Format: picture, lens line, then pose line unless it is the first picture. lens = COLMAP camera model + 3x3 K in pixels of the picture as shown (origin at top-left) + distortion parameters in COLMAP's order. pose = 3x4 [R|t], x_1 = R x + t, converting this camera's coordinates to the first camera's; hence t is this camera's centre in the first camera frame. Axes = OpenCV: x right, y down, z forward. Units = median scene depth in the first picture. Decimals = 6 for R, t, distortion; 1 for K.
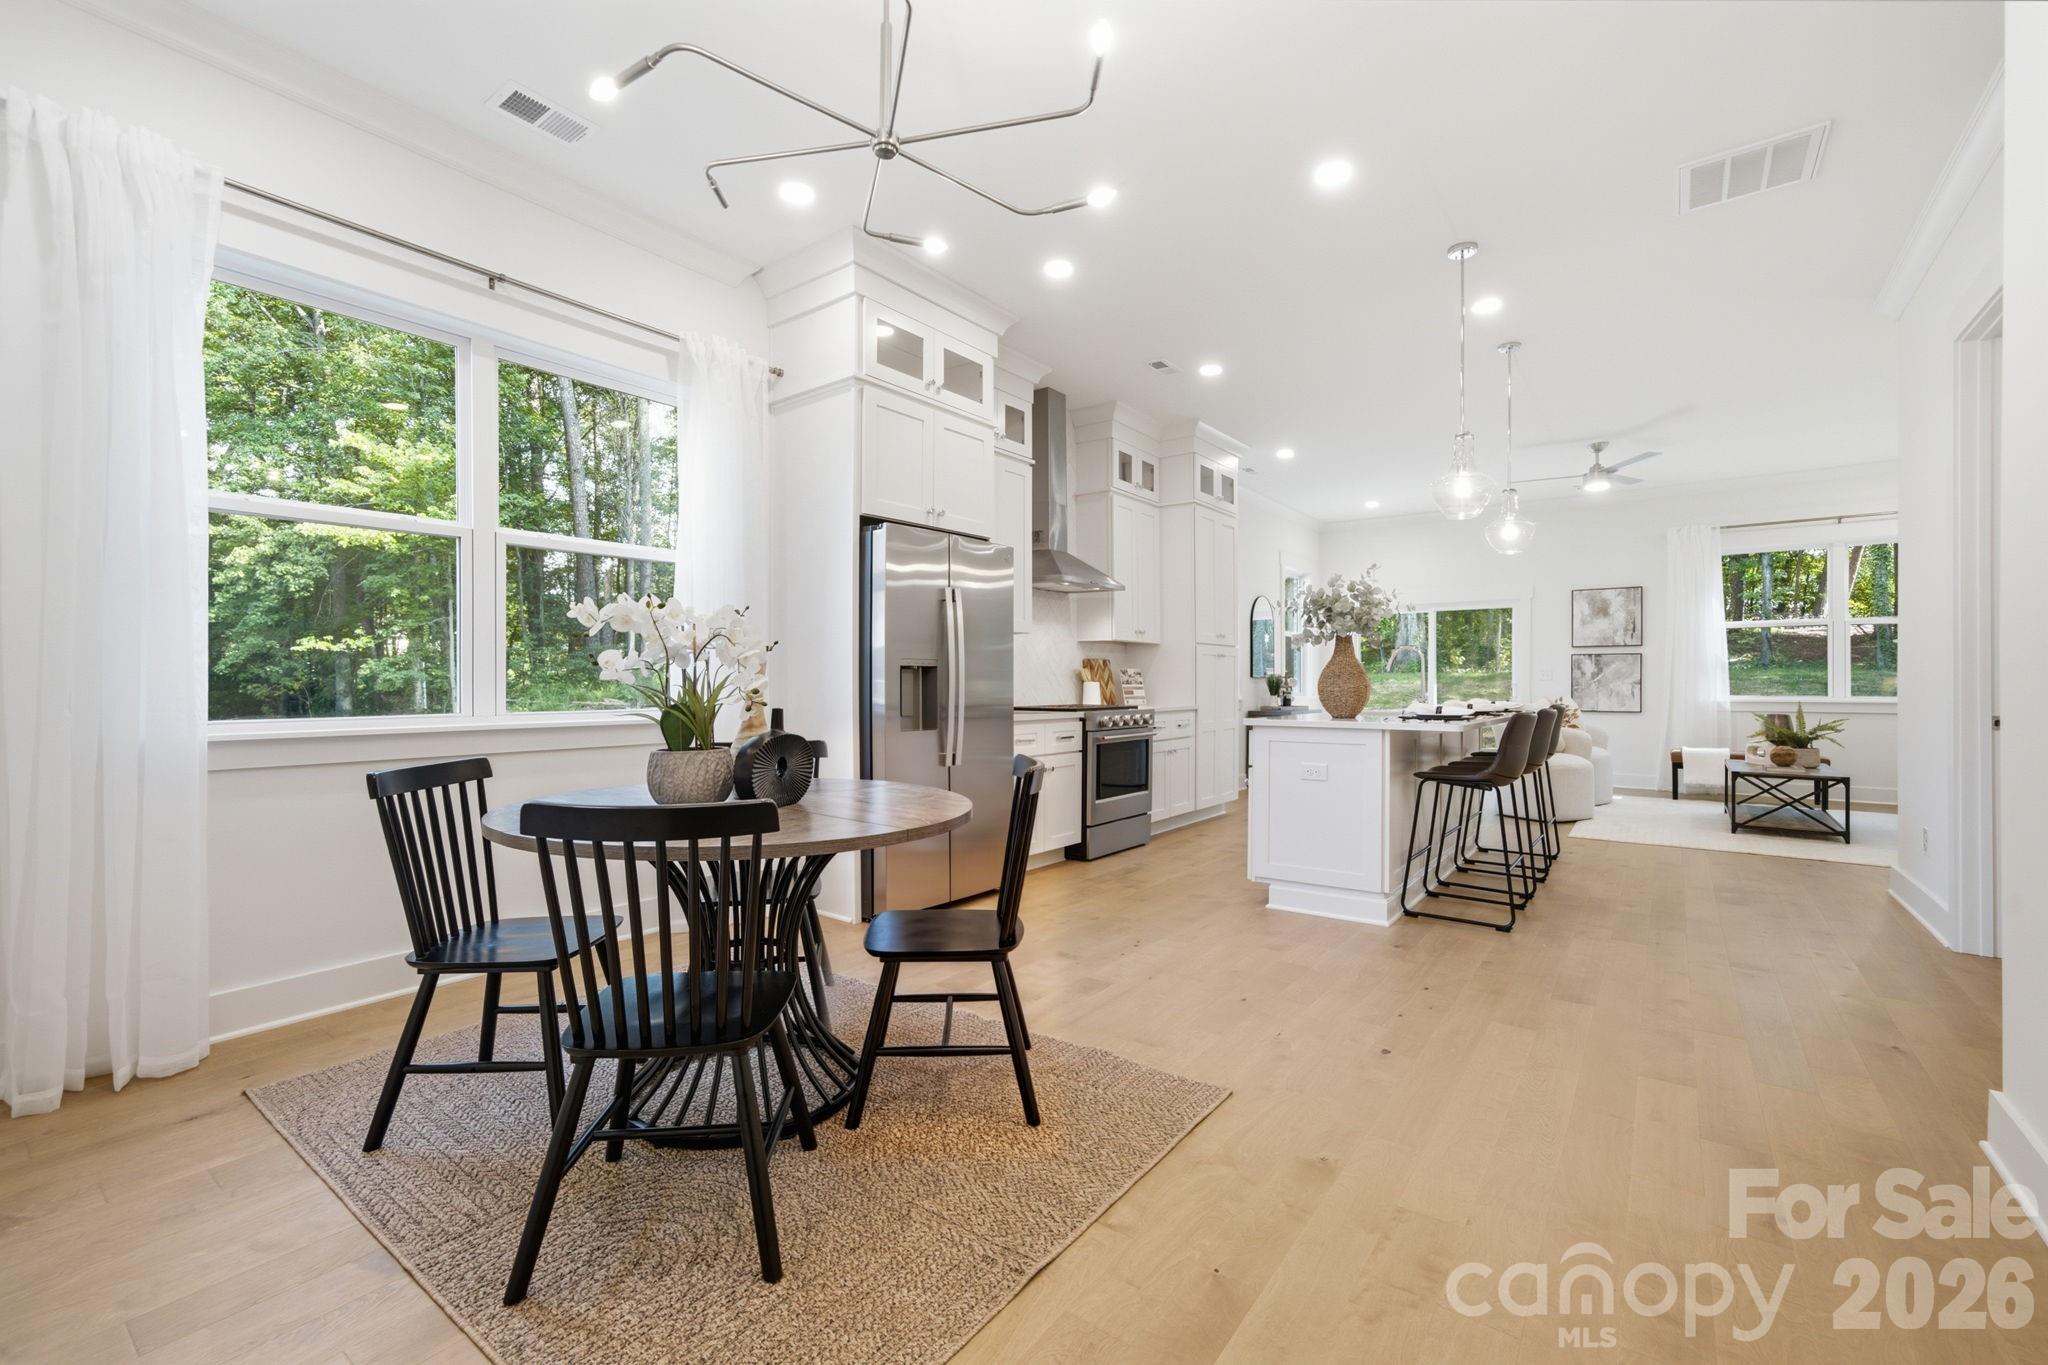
lens RADIAL K [[835.7, 0, 1060.2], [0, 835.7, 686.3], [0, 0, 1]] dist [-0.000146, 0.000021]
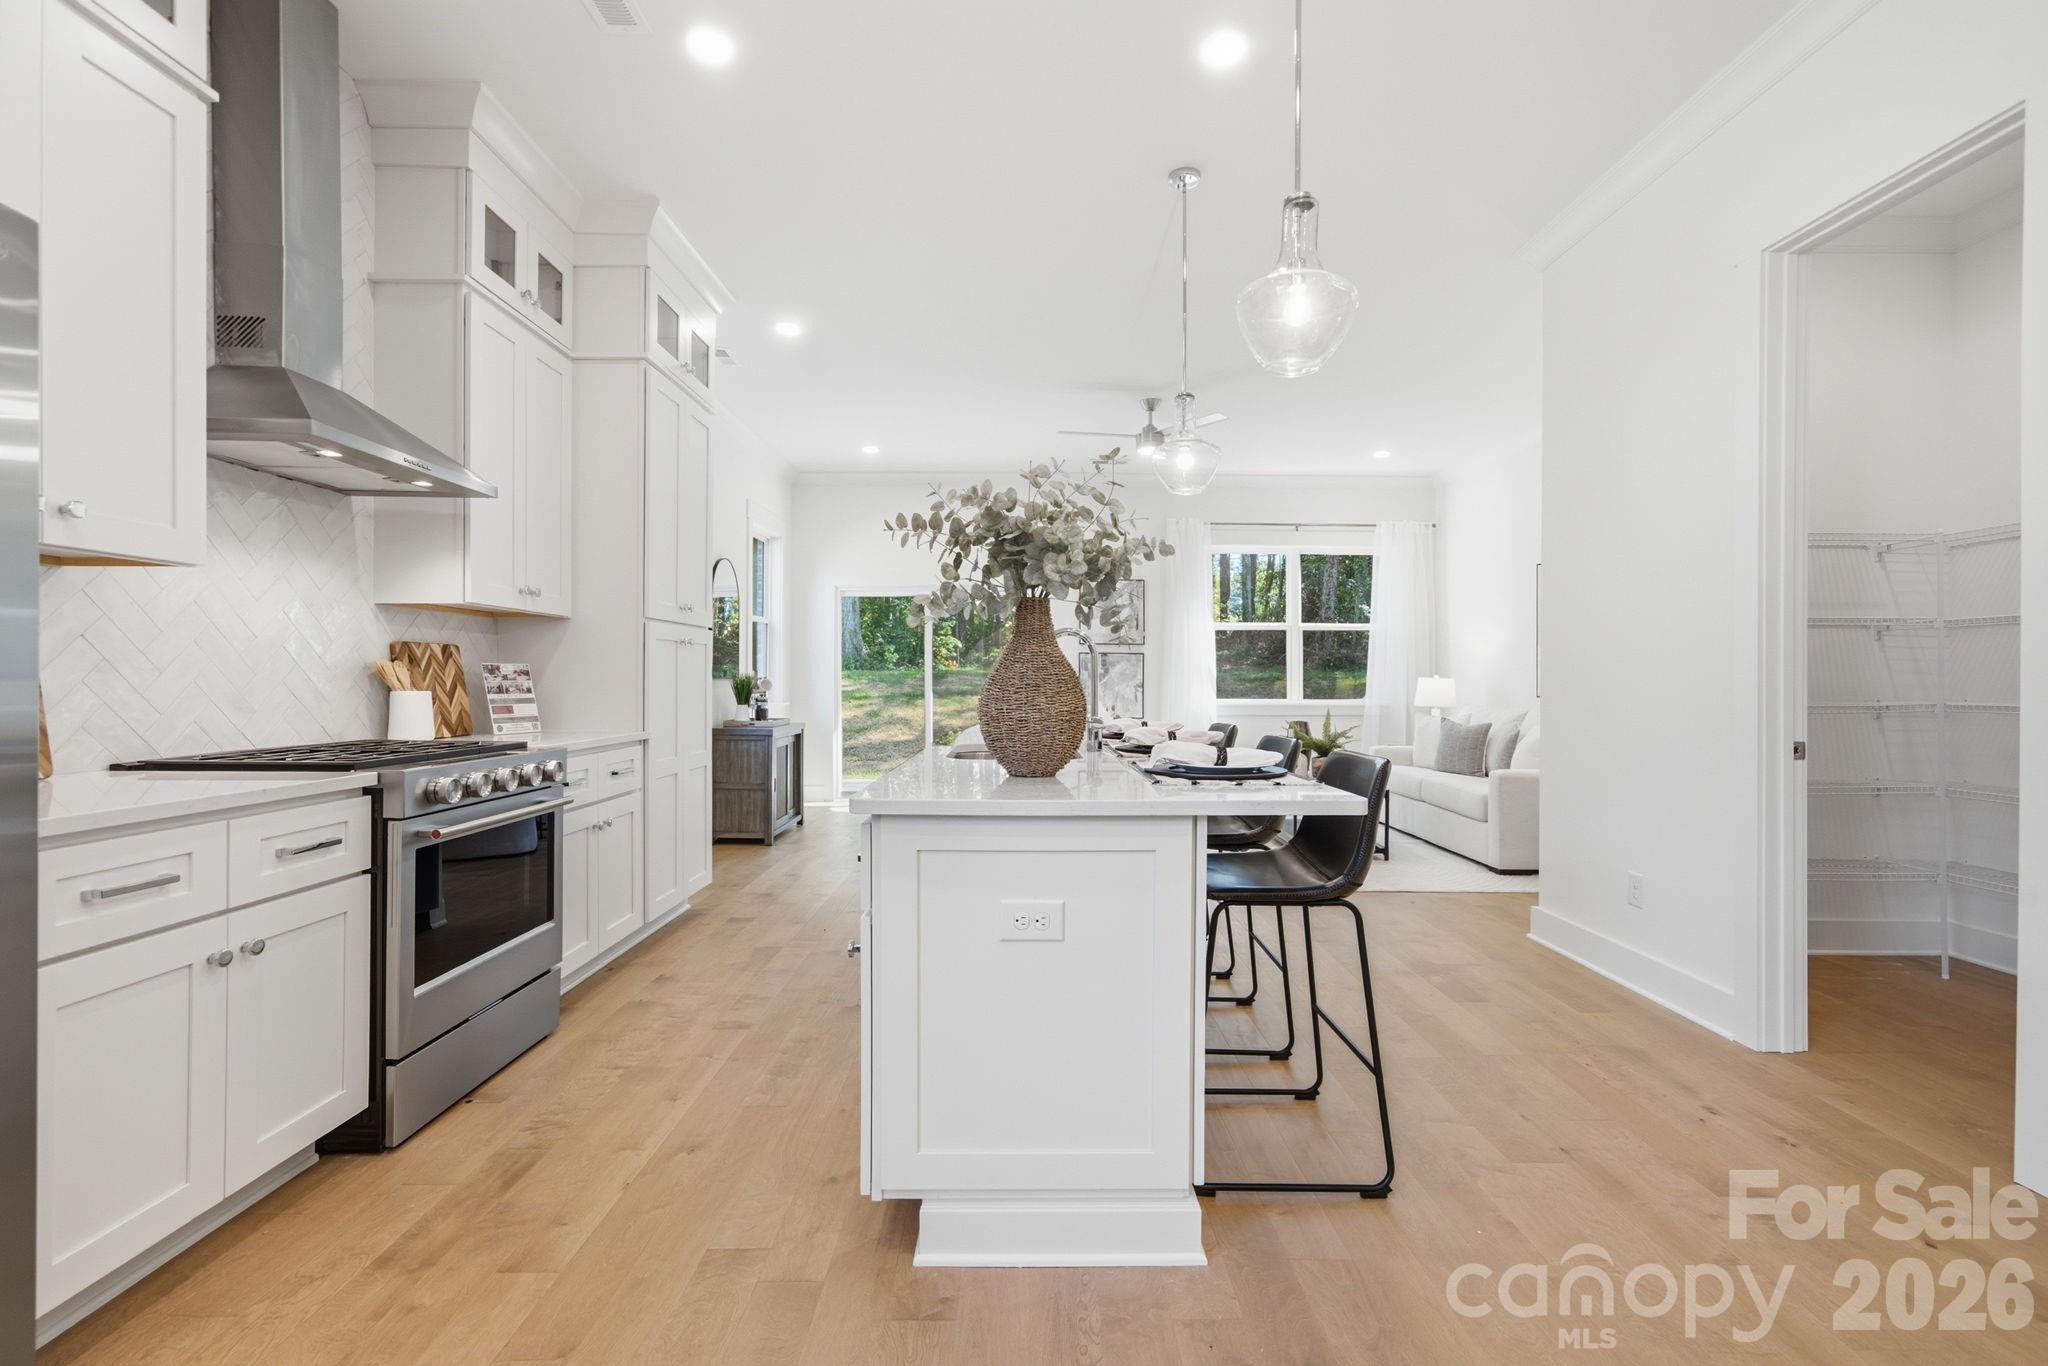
lens RADIAL K [[869.8, 0, 1034.6], [0, 869.8, 678.2], [0, 0, 1]] dist [-0.012611, -0.000057]
pose [[0.801776, 0.003699, 0.597614, 0.027760], [0.000117, 0.999980, -0.006347, -0.009090], [-0.597625, 0.005159, 0.801759, 0.402430]]
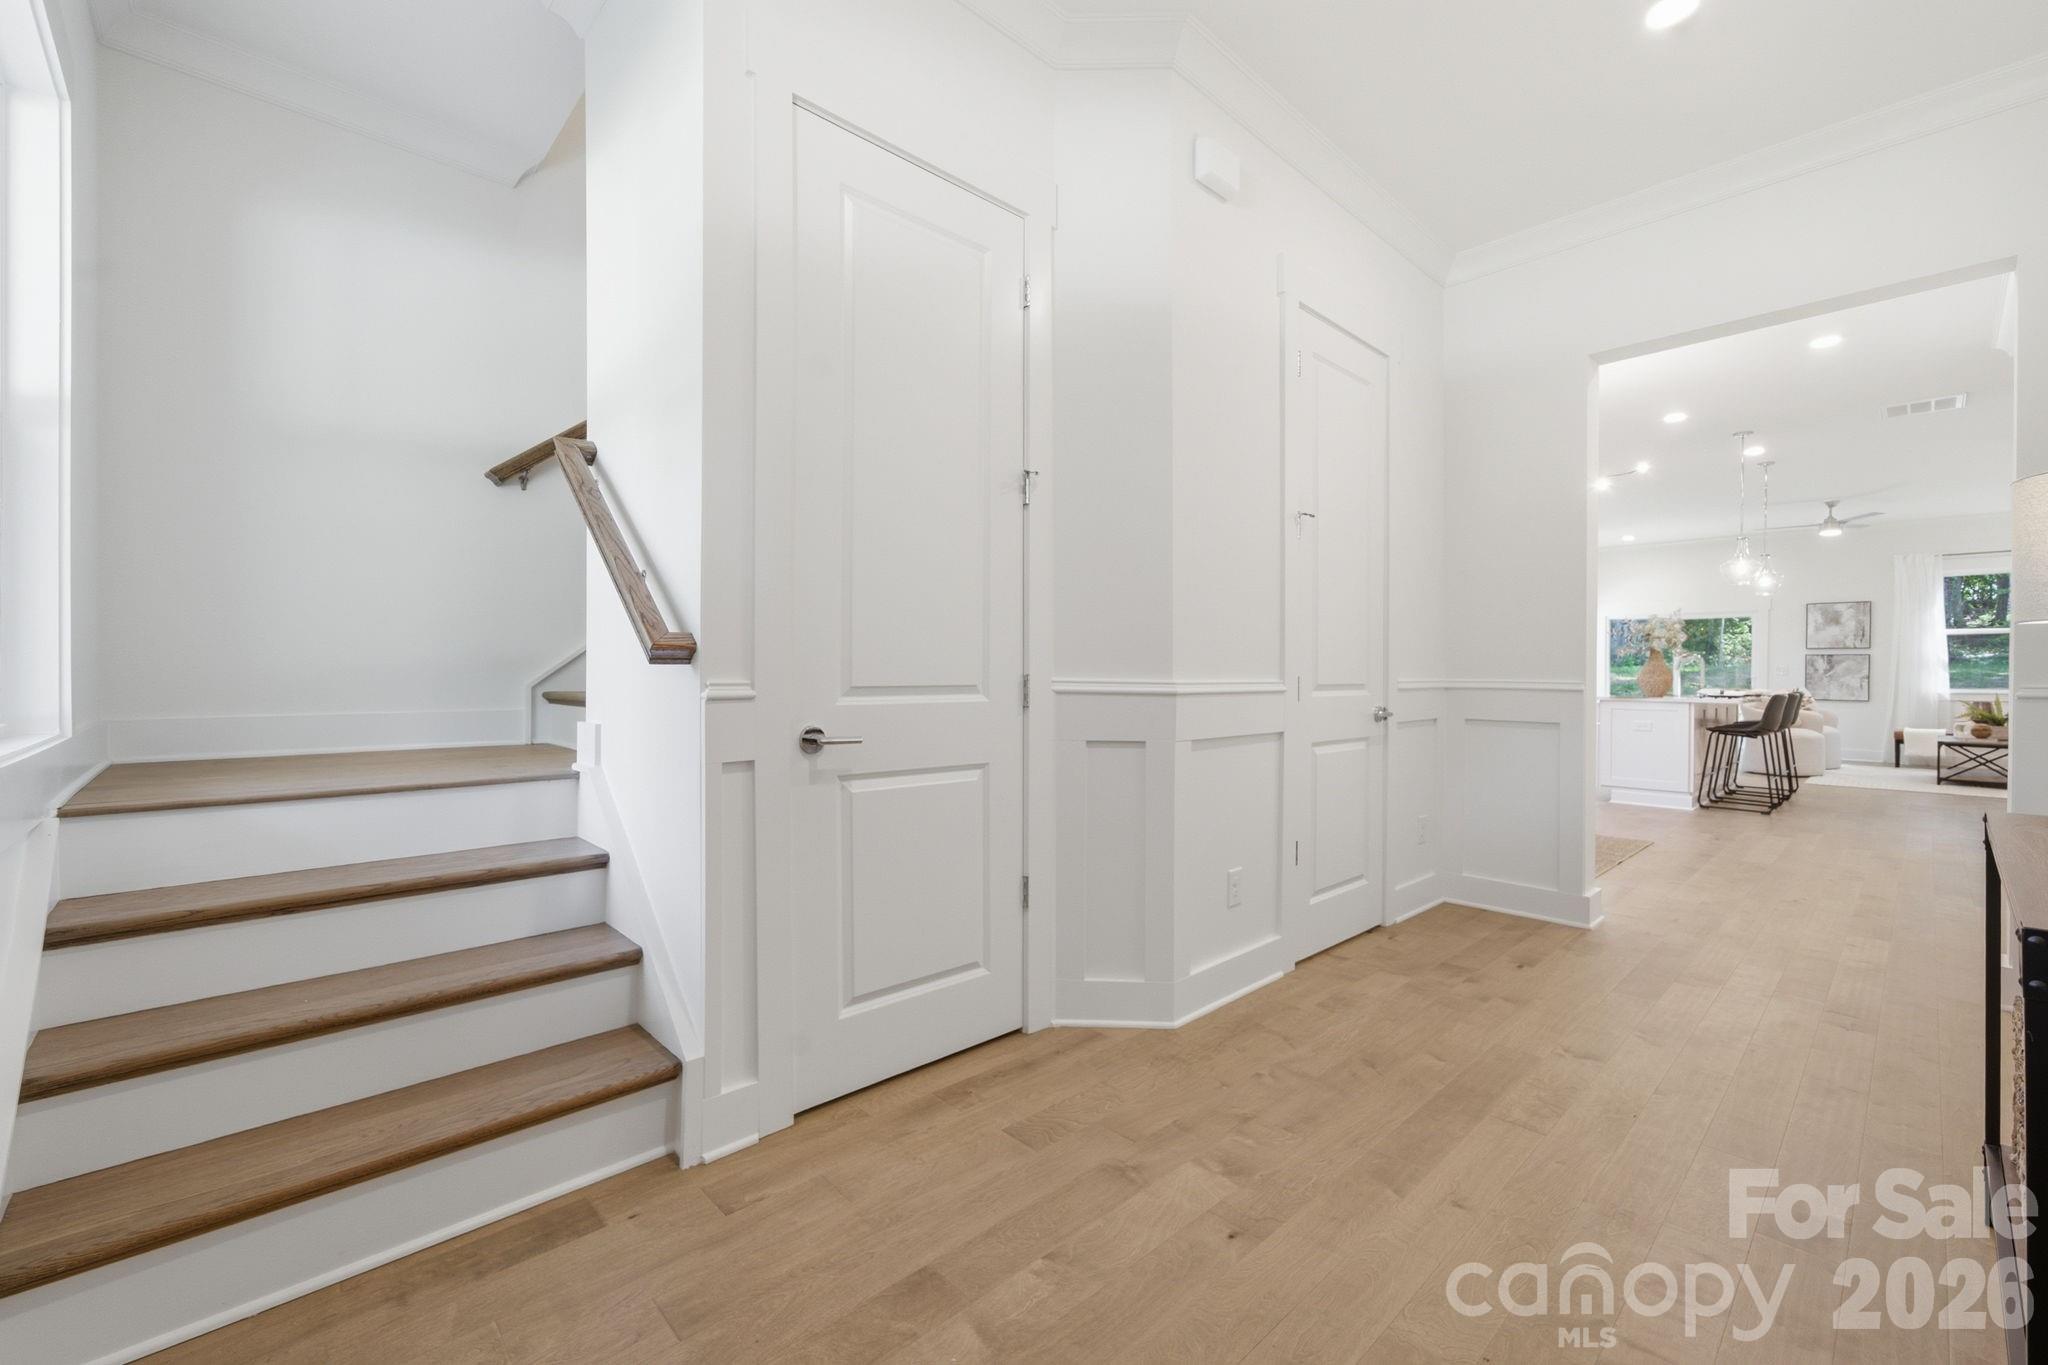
lens RADIAL K [[850.6, 0, 1024.0], [0, 850.6, 682.5], [0, 0, 1]] dist [-0.000867, -0.000167]
pose [[0.982288, 0.006897, -0.187248, -0.437938], [-0.005550, 0.999955, 0.007716, 0.000047], [0.187293, -0.006540, 0.982282, -0.687495]]
